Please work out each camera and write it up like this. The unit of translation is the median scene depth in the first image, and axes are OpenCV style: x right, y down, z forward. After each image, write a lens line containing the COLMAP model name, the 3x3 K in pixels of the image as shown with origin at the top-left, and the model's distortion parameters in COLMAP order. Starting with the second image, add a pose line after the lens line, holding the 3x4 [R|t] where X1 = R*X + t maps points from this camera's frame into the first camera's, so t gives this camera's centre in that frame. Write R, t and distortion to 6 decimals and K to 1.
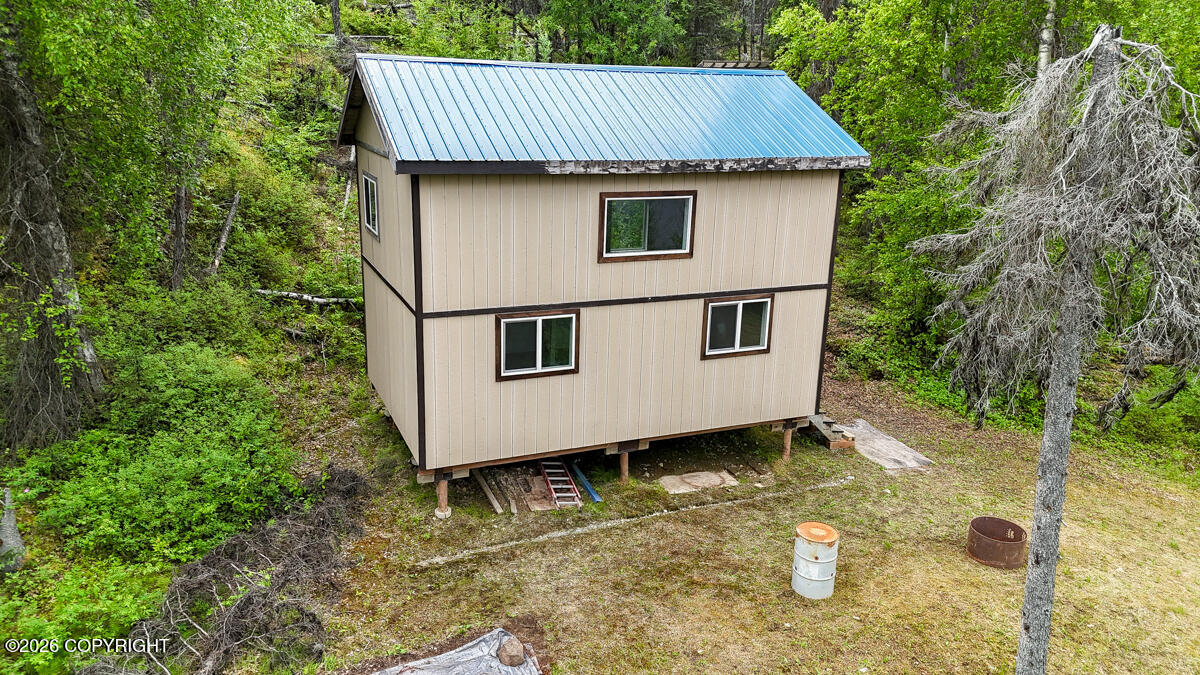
lens RADIAL K [[870.9, 0, 600.0], [0, 870.9, 337.5], [0, 0, 1]] dist [0.109091, -0.093168]
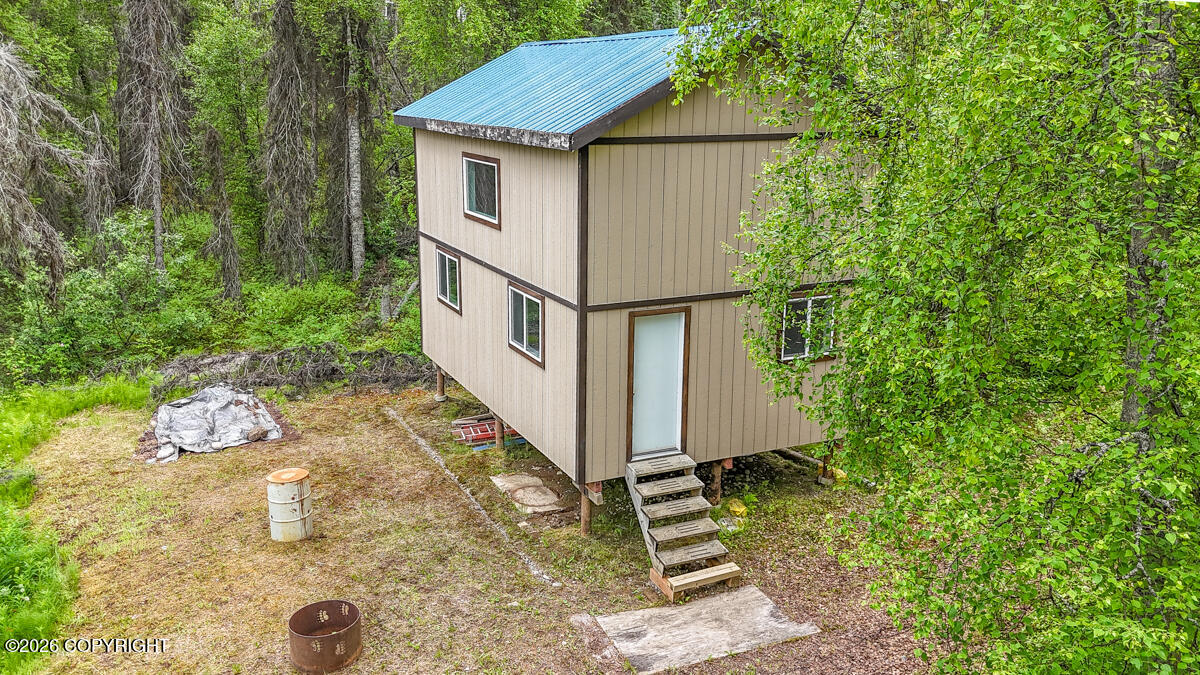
lens RADIAL K [[957.9, 0, 577.4], [0, 957.9, 309.8], [0, 0, 1]] dist [0.130788, 0.000115]
pose [[0.043352, 0.200517, -0.978731, 1.122453], [-0.279814, 0.942880, 0.180778, -0.218002], [0.959075, 0.266025, 0.096984, 0.984172]]
